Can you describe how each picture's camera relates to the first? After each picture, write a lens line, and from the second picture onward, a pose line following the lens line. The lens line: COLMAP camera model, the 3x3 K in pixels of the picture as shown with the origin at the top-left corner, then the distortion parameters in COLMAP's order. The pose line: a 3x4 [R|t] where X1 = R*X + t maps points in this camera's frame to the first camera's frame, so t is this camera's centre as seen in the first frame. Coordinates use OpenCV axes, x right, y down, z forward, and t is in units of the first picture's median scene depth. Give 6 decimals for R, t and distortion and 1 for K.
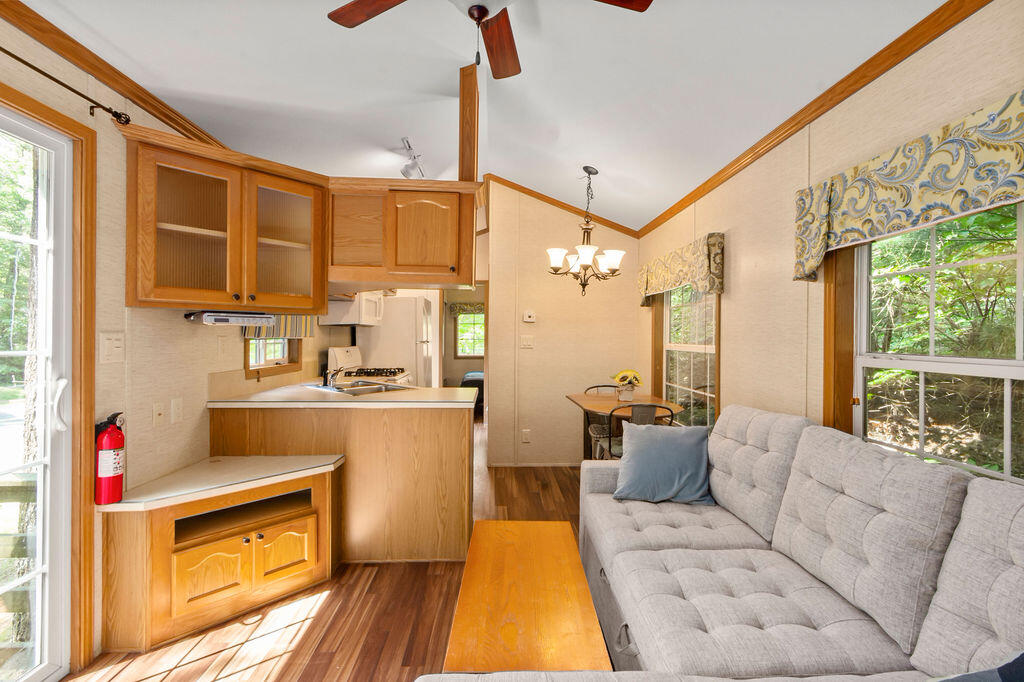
lens RADIAL K [[460.9, 0, 518.3], [0, 460.9, 336.2], [0, 0, 1]] dist [-0.001844, -0.000403]
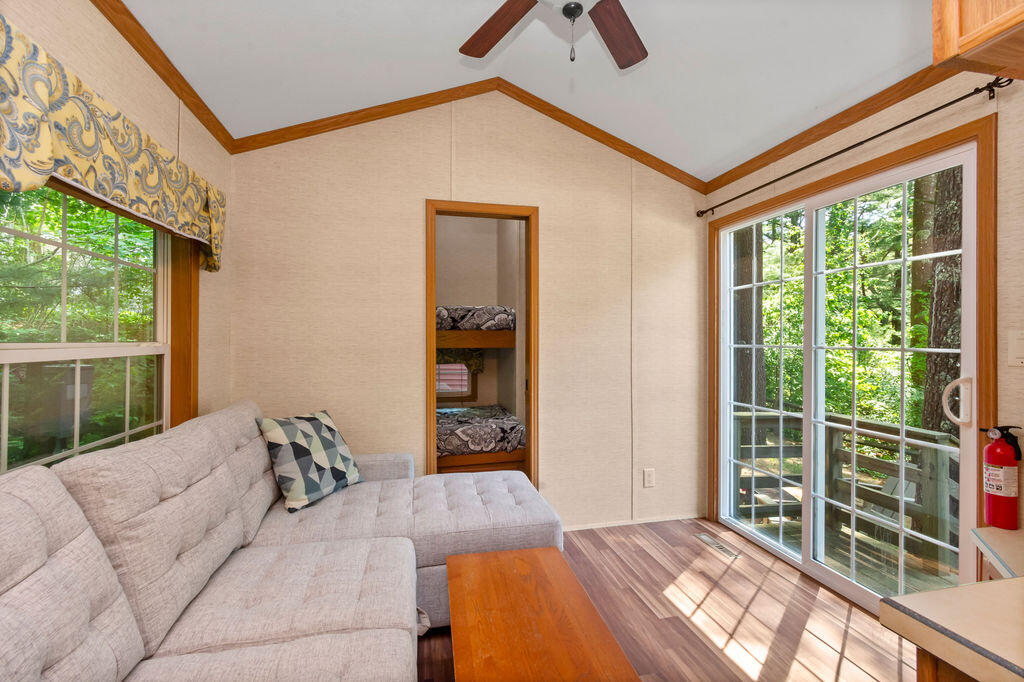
lens RADIAL K [[460.5, 0, 517.1], [0, 460.5, 337.2], [0, 0, 1]] dist [0.000684, -0.000437]
pose [[-0.983332, -0.016535, -0.181066, 0.145187], [-0.015281, 0.999849, -0.008315, 0.020792], [0.181176, -0.005409, -0.983436, 1.398411]]
